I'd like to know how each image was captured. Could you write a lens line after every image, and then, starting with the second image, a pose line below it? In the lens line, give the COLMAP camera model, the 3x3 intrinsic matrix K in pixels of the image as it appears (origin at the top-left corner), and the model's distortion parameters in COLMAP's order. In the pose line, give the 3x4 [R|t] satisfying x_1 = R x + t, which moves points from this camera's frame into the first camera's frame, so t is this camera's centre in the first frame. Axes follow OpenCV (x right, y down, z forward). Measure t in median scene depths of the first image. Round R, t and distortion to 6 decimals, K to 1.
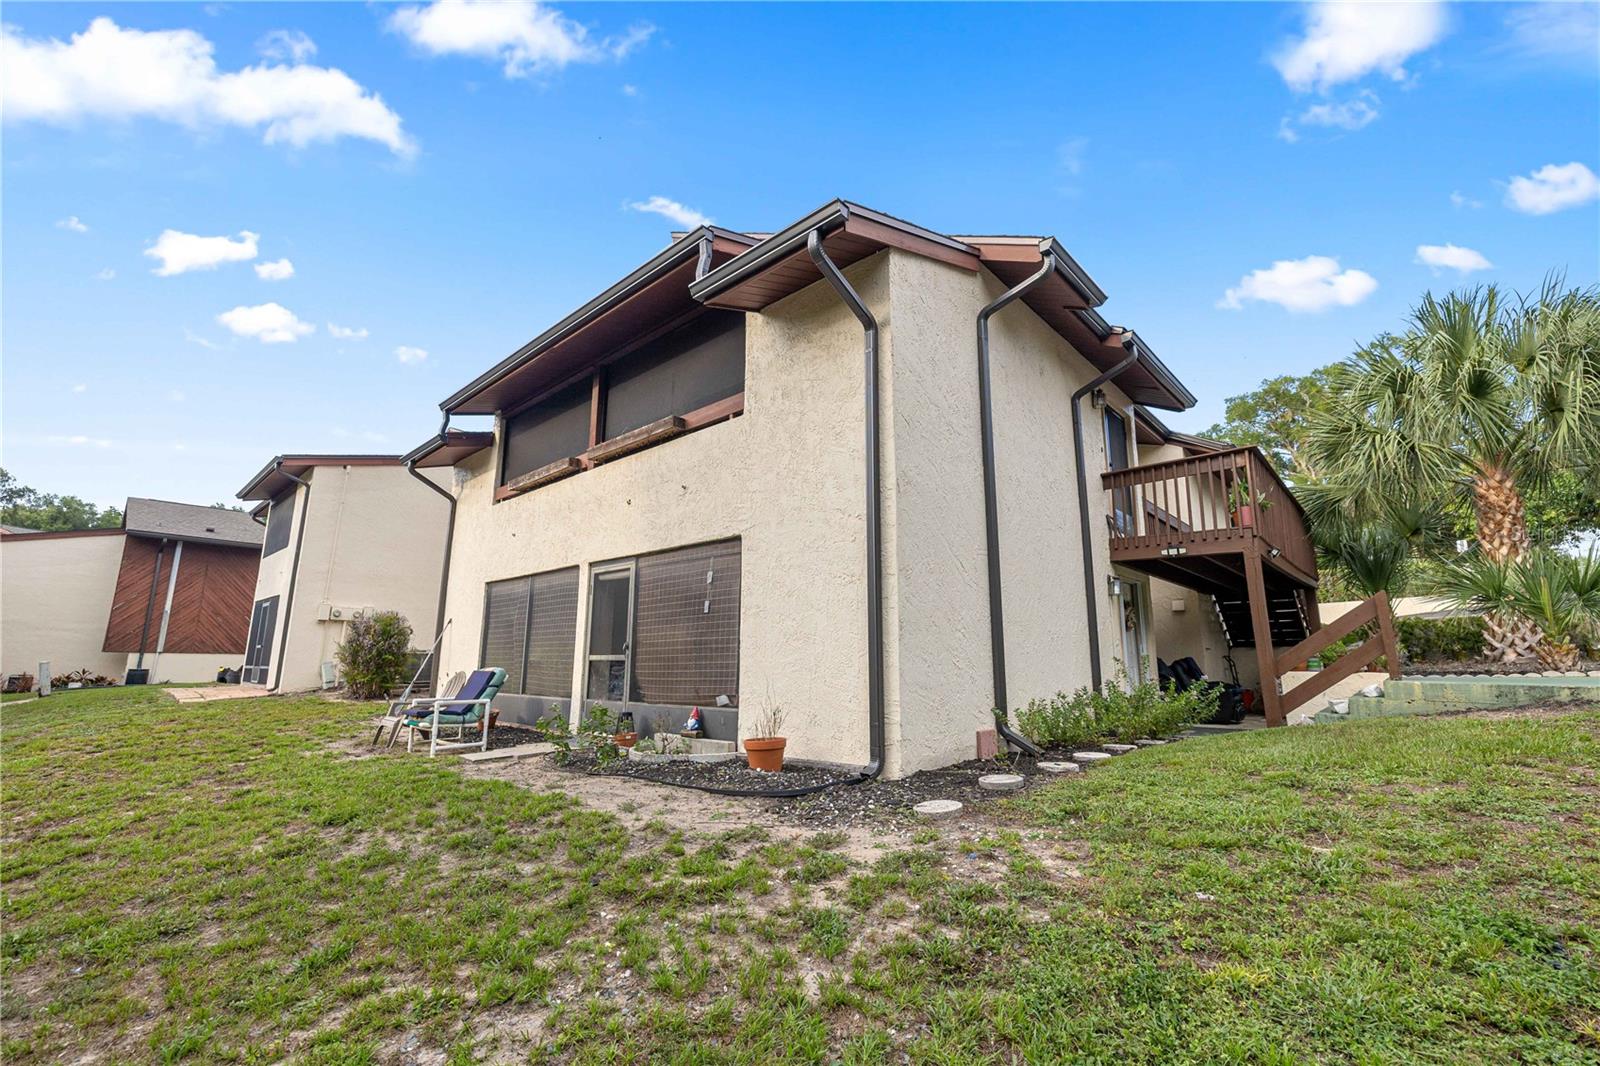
lens RADIAL K [[680.5, 0, 800.0], [0, 680.5, 533.0], [0, 0, 1]] dist [-0.000990, -0.000299]
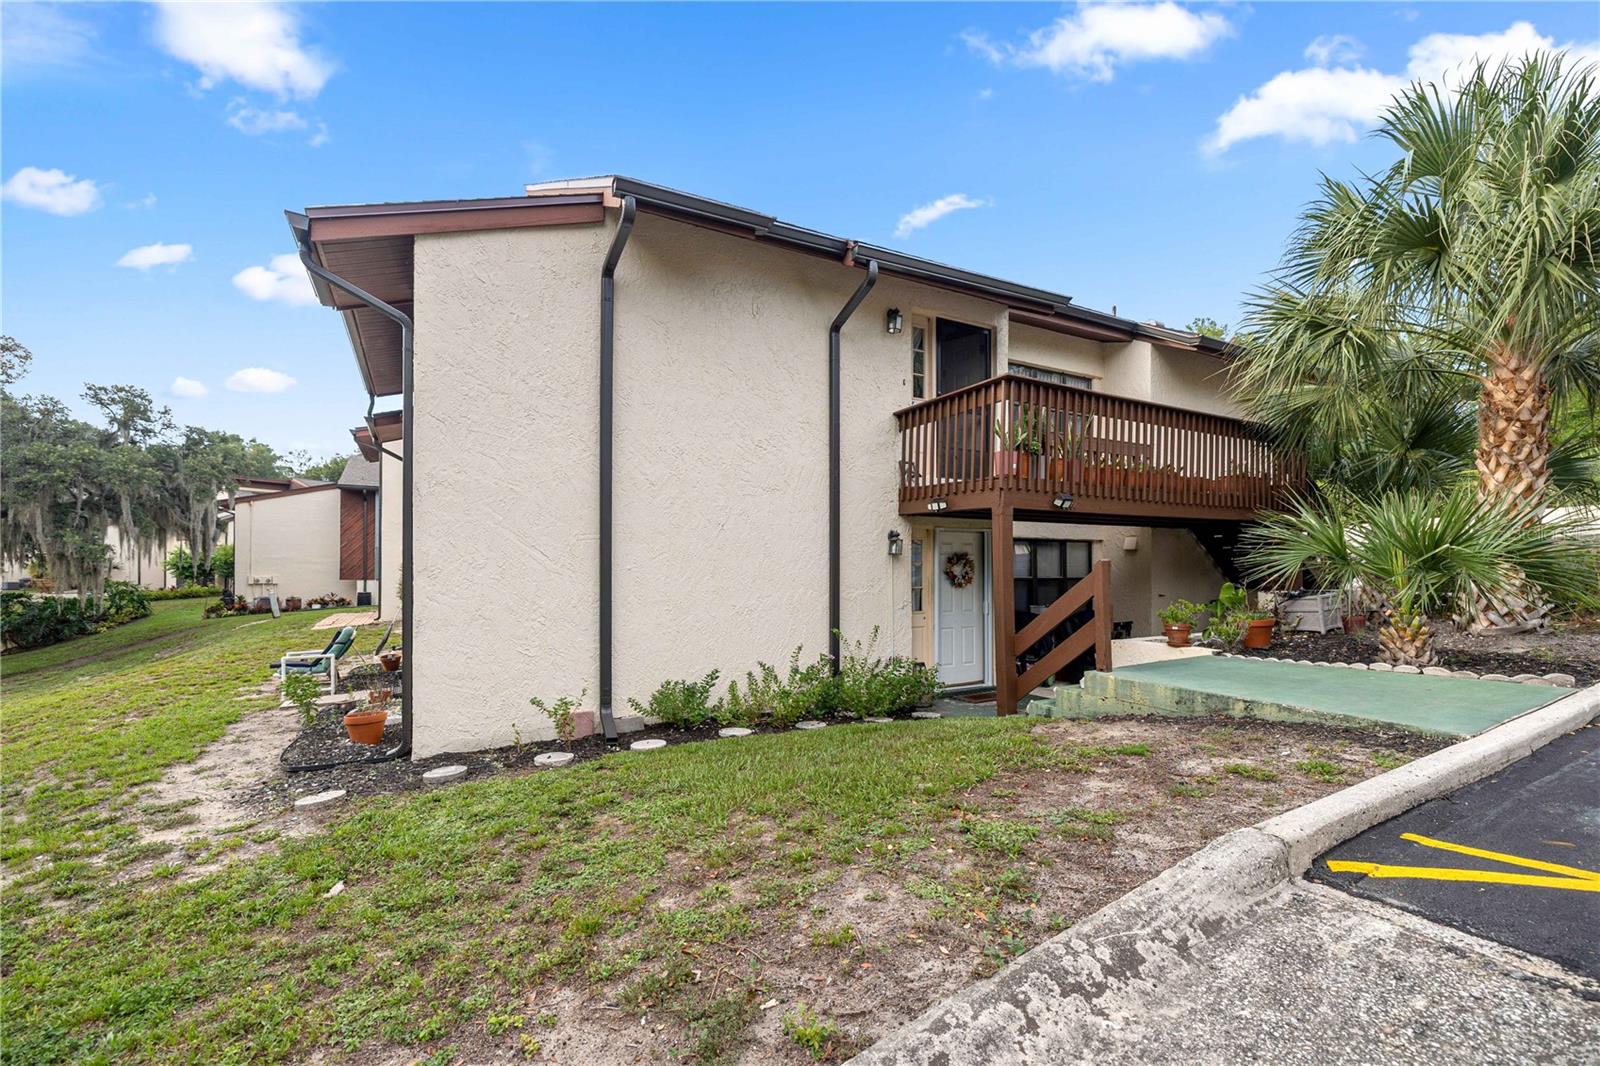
lens RADIAL K [[703.3, 0, 801.3], [0, 703.3, 562.9], [0, 0, 1]] dist [0.001336, 0.000186]
pose [[0.947185, -0.011758, -0.320472, 0.590400], [0.069833, 0.982908, 0.170336, -0.057647], [0.312992, -0.183720, 0.931817, 0.093834]]
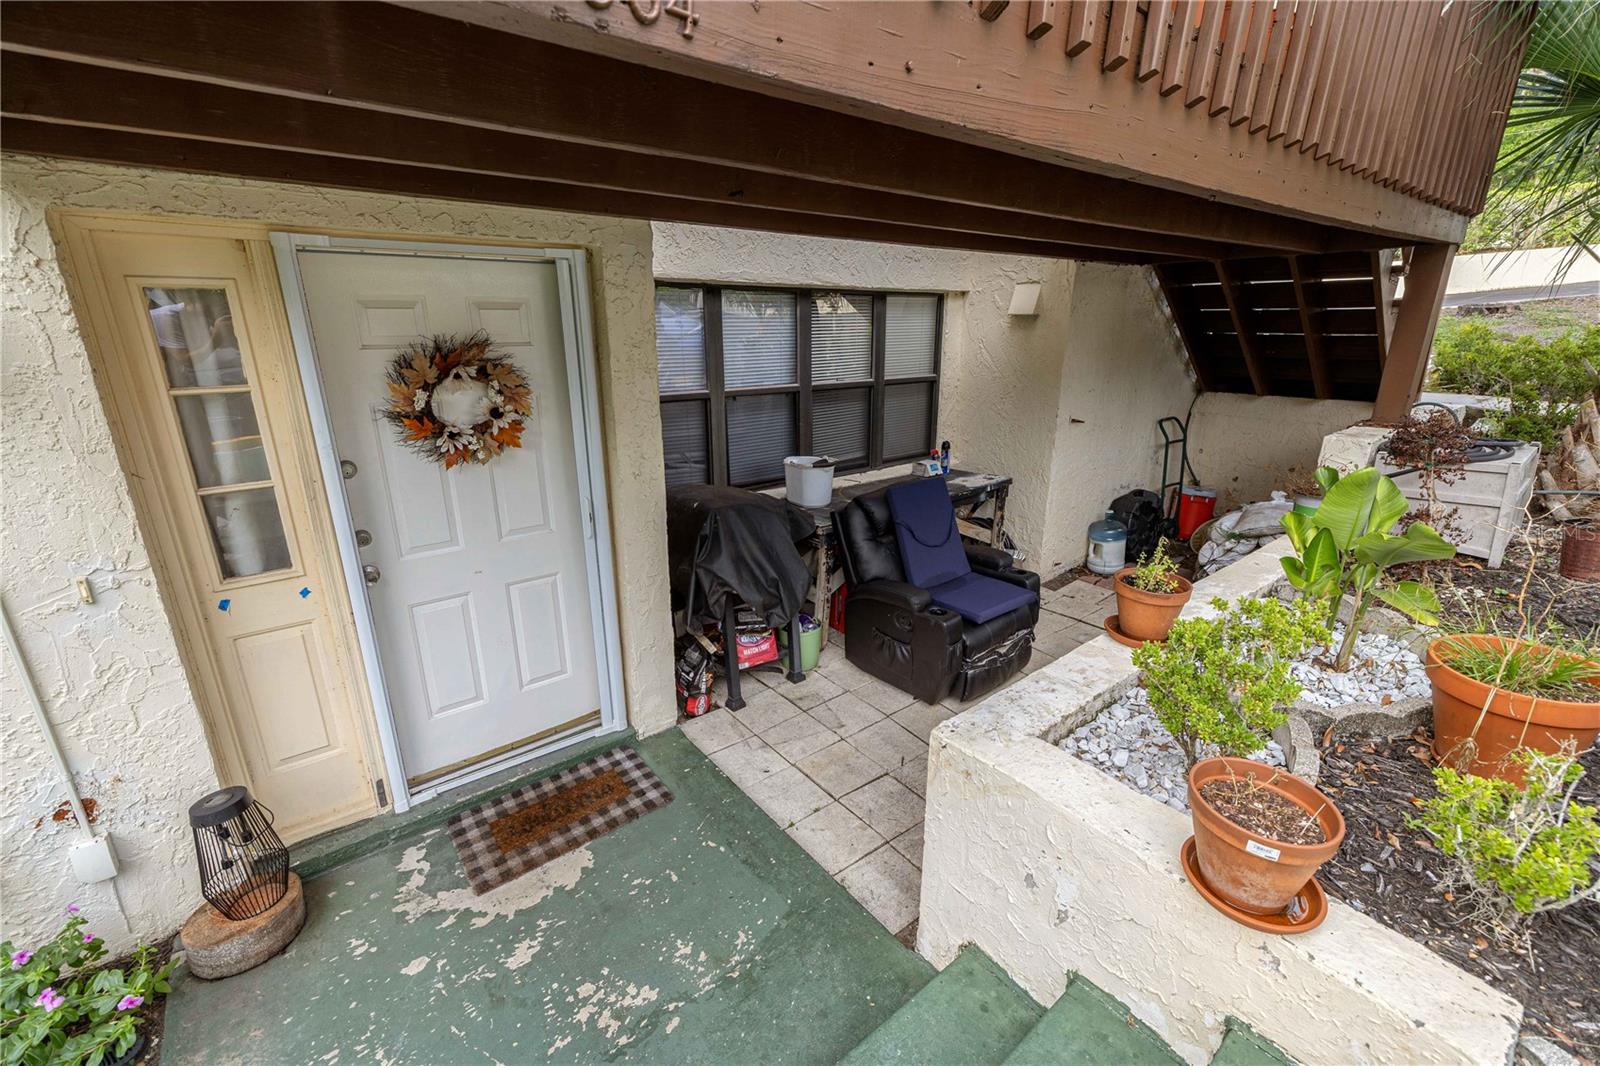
lens RADIAL K [[680.5, 0, 800.0], [0, 680.5, 533.0], [0, 0, 1]] dist [-0.000990, -0.000299]
pose [[0.984917, 0.048145, -0.166195, 0.664208], [0.037992, 0.876893, 0.479182, 0.054635], [0.168805, -0.478269, 0.861838, 0.833236]]
